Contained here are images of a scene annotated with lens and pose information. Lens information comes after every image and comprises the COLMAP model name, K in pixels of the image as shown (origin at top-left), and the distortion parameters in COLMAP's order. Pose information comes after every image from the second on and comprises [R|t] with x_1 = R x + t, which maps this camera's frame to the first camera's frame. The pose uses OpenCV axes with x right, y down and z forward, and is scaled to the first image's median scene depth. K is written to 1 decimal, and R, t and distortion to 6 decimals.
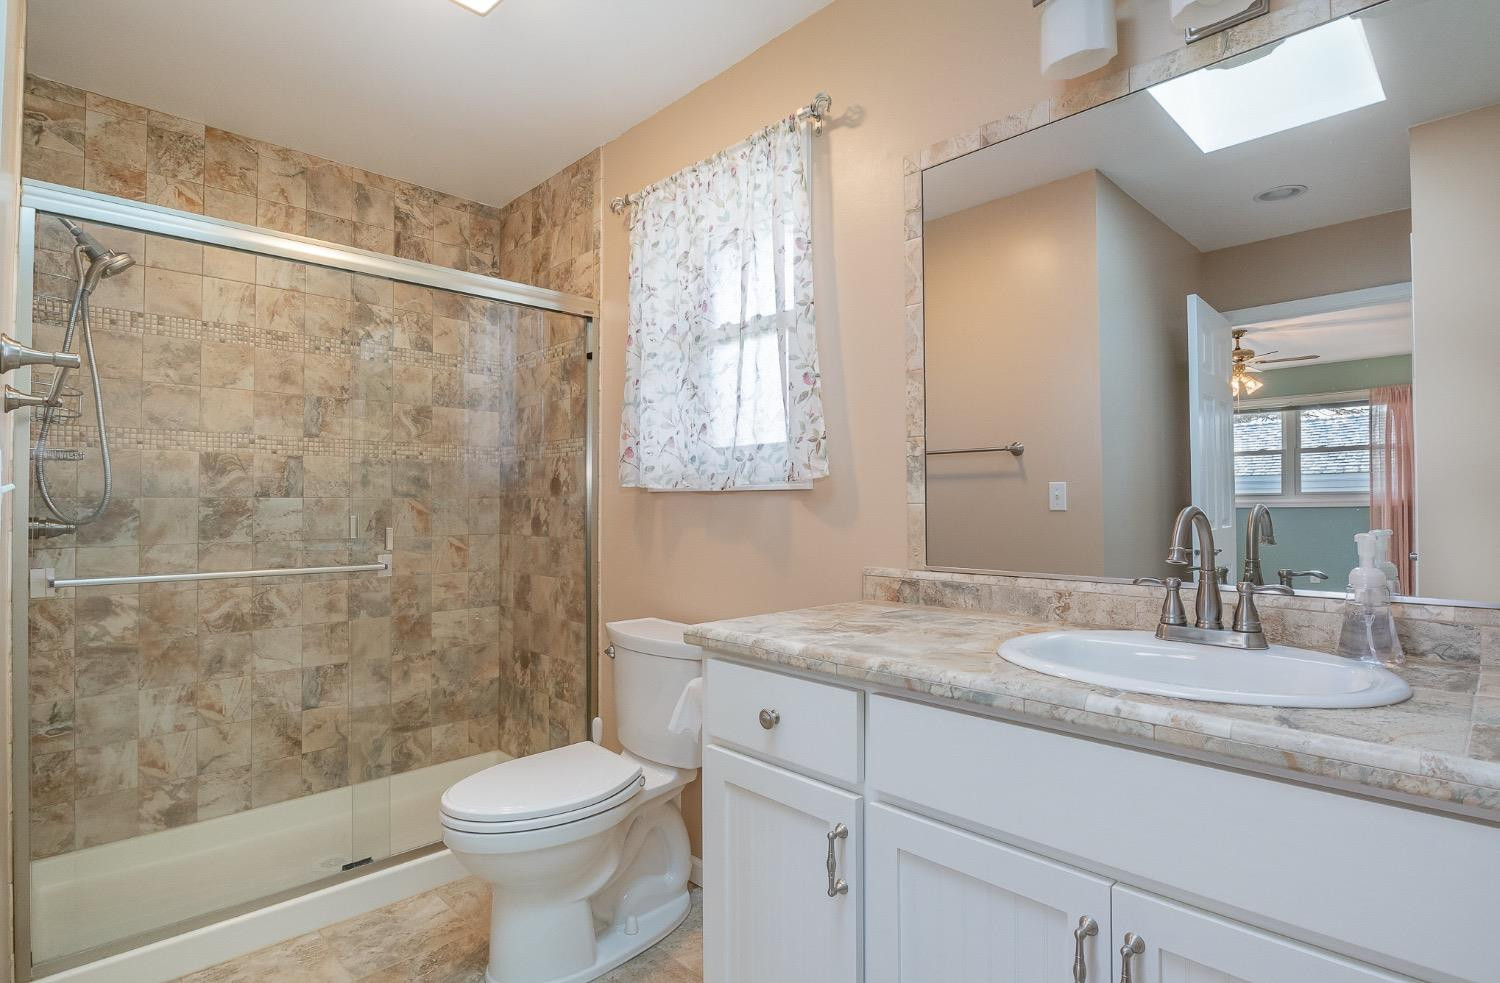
lens RADIAL K [[754.3, 0, 750.0], [0, 754.3, 491.5], [0, 0, 1]] dist [-0.001991, -0.000153]
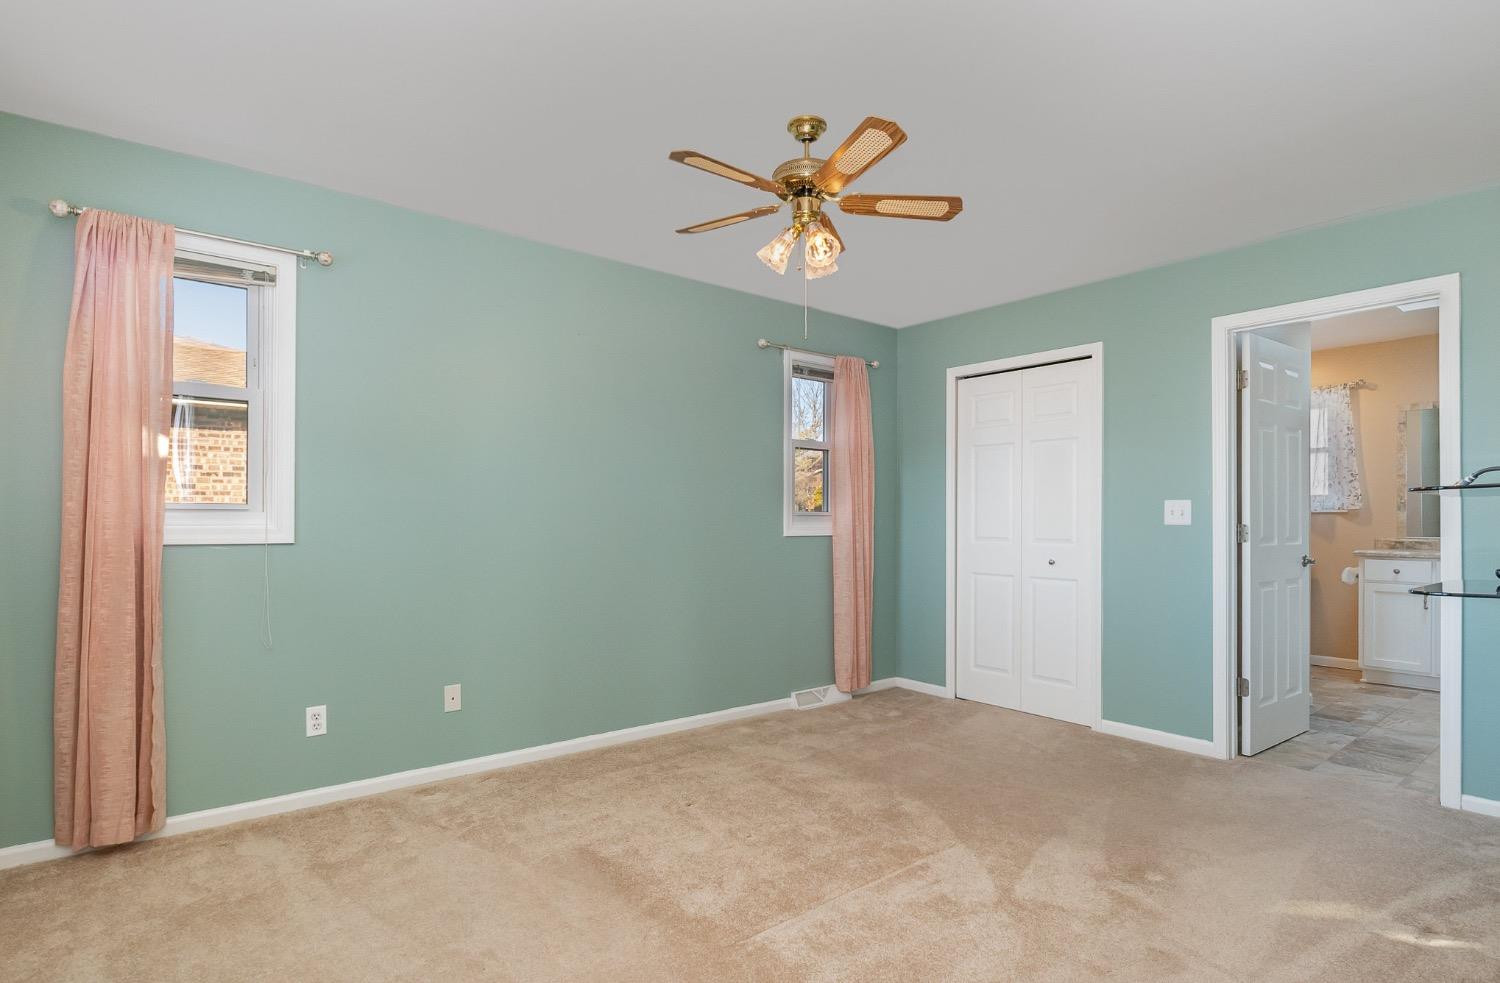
lens RADIAL K [[762.7, 0, 750.7], [0, 762.7, 519.8], [0, 0, 1]] dist [-0.004500, -0.000501]
pose [[0.995499, 0.007246, -0.094491, -2.185957], [-0.005545, 0.999818, 0.018258, -0.016516], [0.094606, -0.017652, 0.995358, -2.413005]]
